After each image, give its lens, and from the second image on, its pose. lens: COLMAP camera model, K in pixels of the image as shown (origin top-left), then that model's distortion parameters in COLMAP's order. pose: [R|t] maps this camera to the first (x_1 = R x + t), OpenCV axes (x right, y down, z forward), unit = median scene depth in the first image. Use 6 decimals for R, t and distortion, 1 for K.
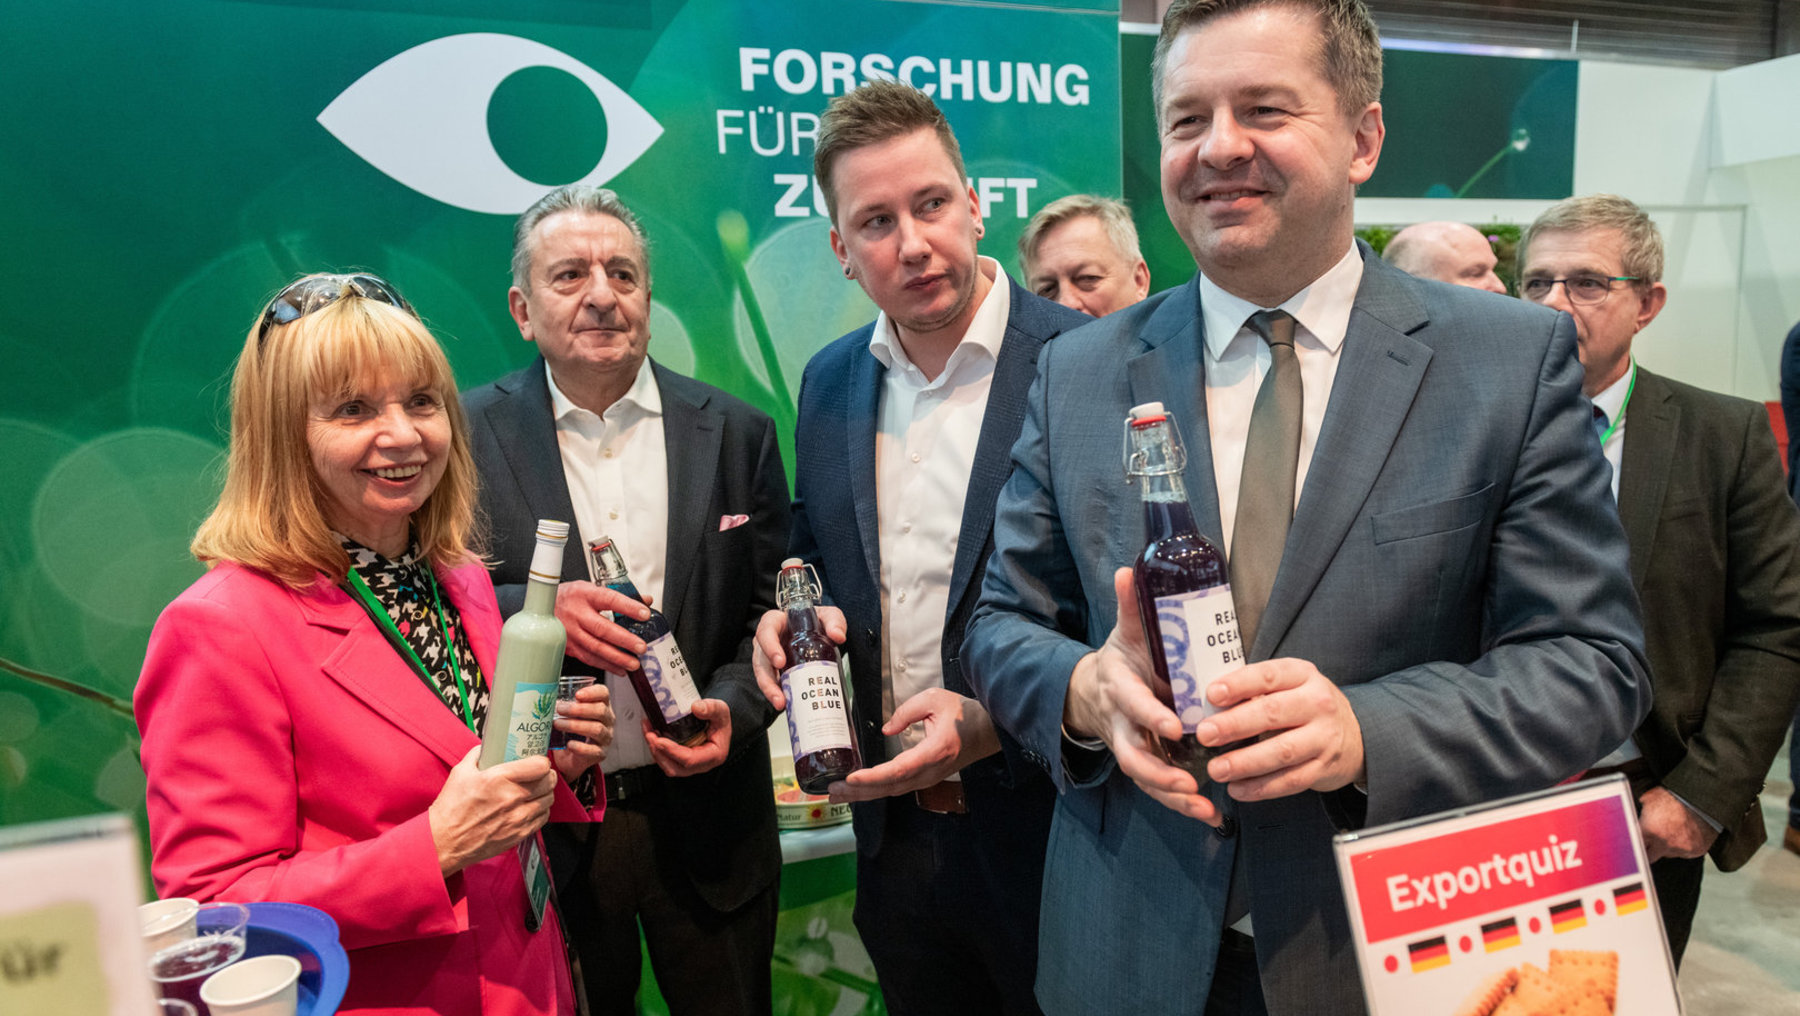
lens RADIAL K [[1148.5, 0, 973.7], [0, 1148.5, 560.0], [0, 0, 1]] dist [0.019157, -0.002436]
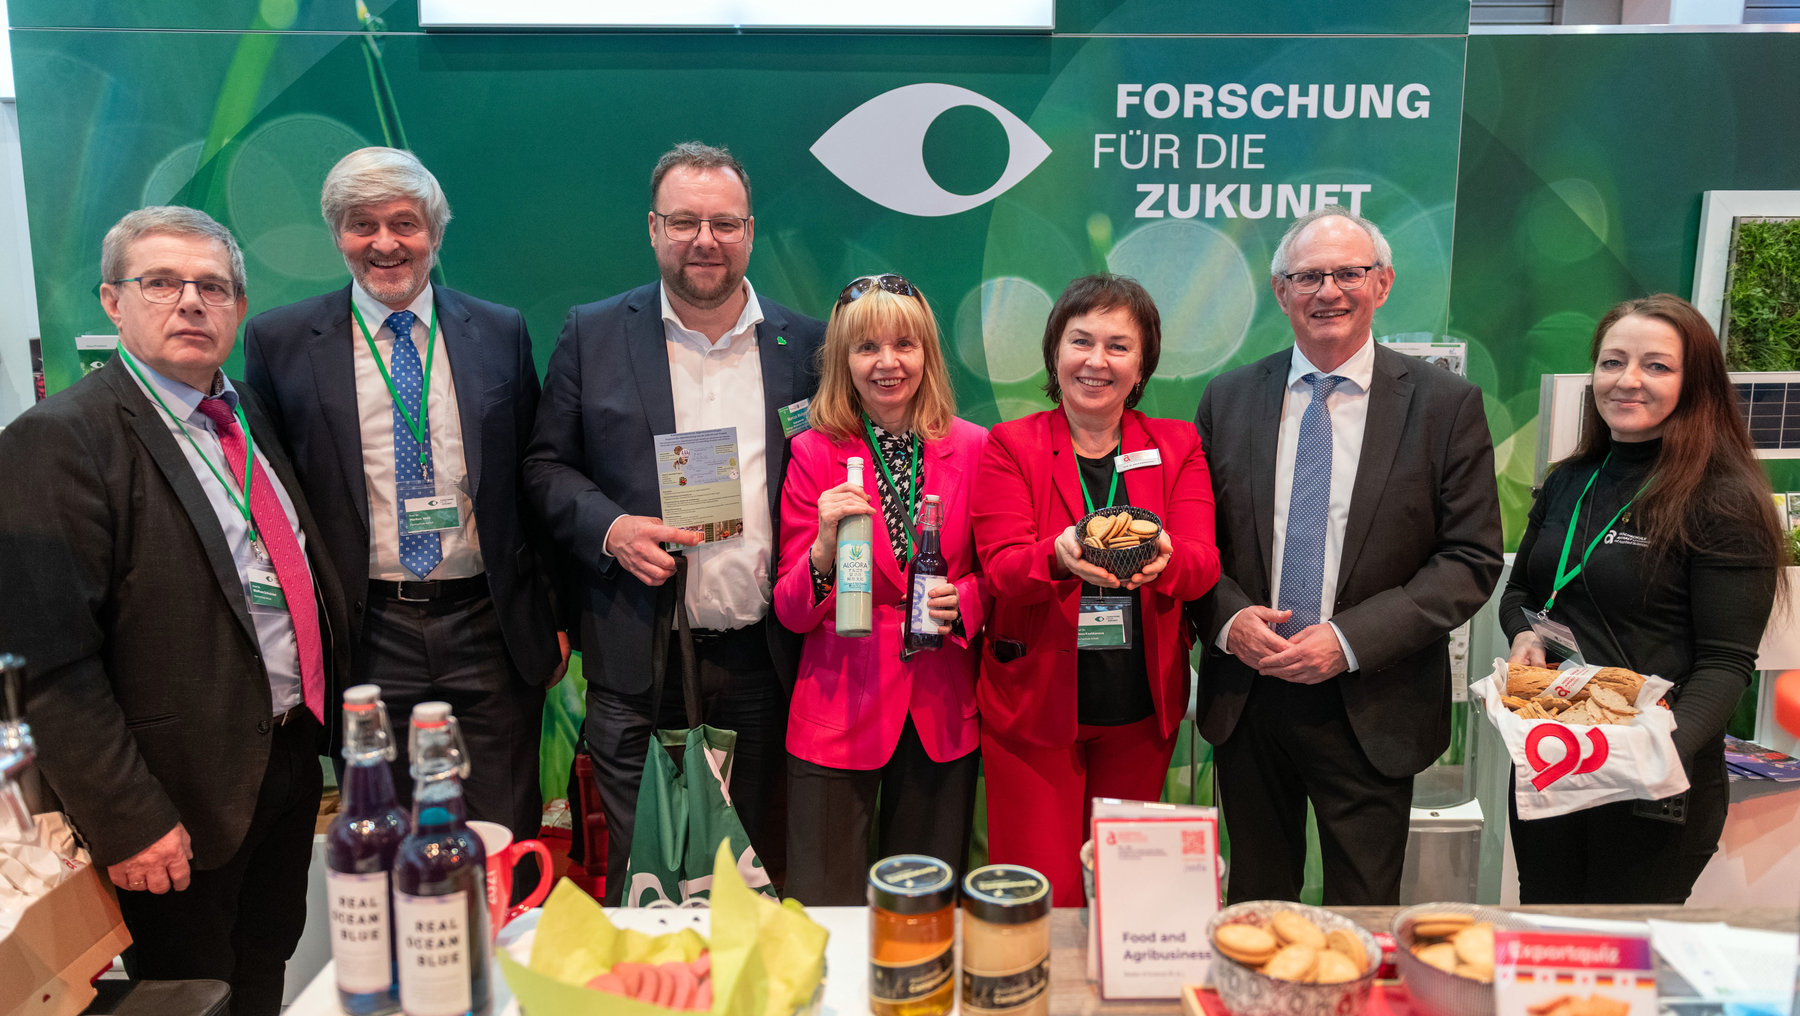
lens RADIAL K [[1260.2, 0, 912.3], [0, 1260.2, 514.7], [0, 0, 1]] dist [0.004871, 0.014755]
pose [[0.937653, 0.086635, -0.336602, 0.082631], [-0.098908, 0.994906, -0.019453, 0.061372], [0.333202, 0.051533, 0.941446, -0.312687]]
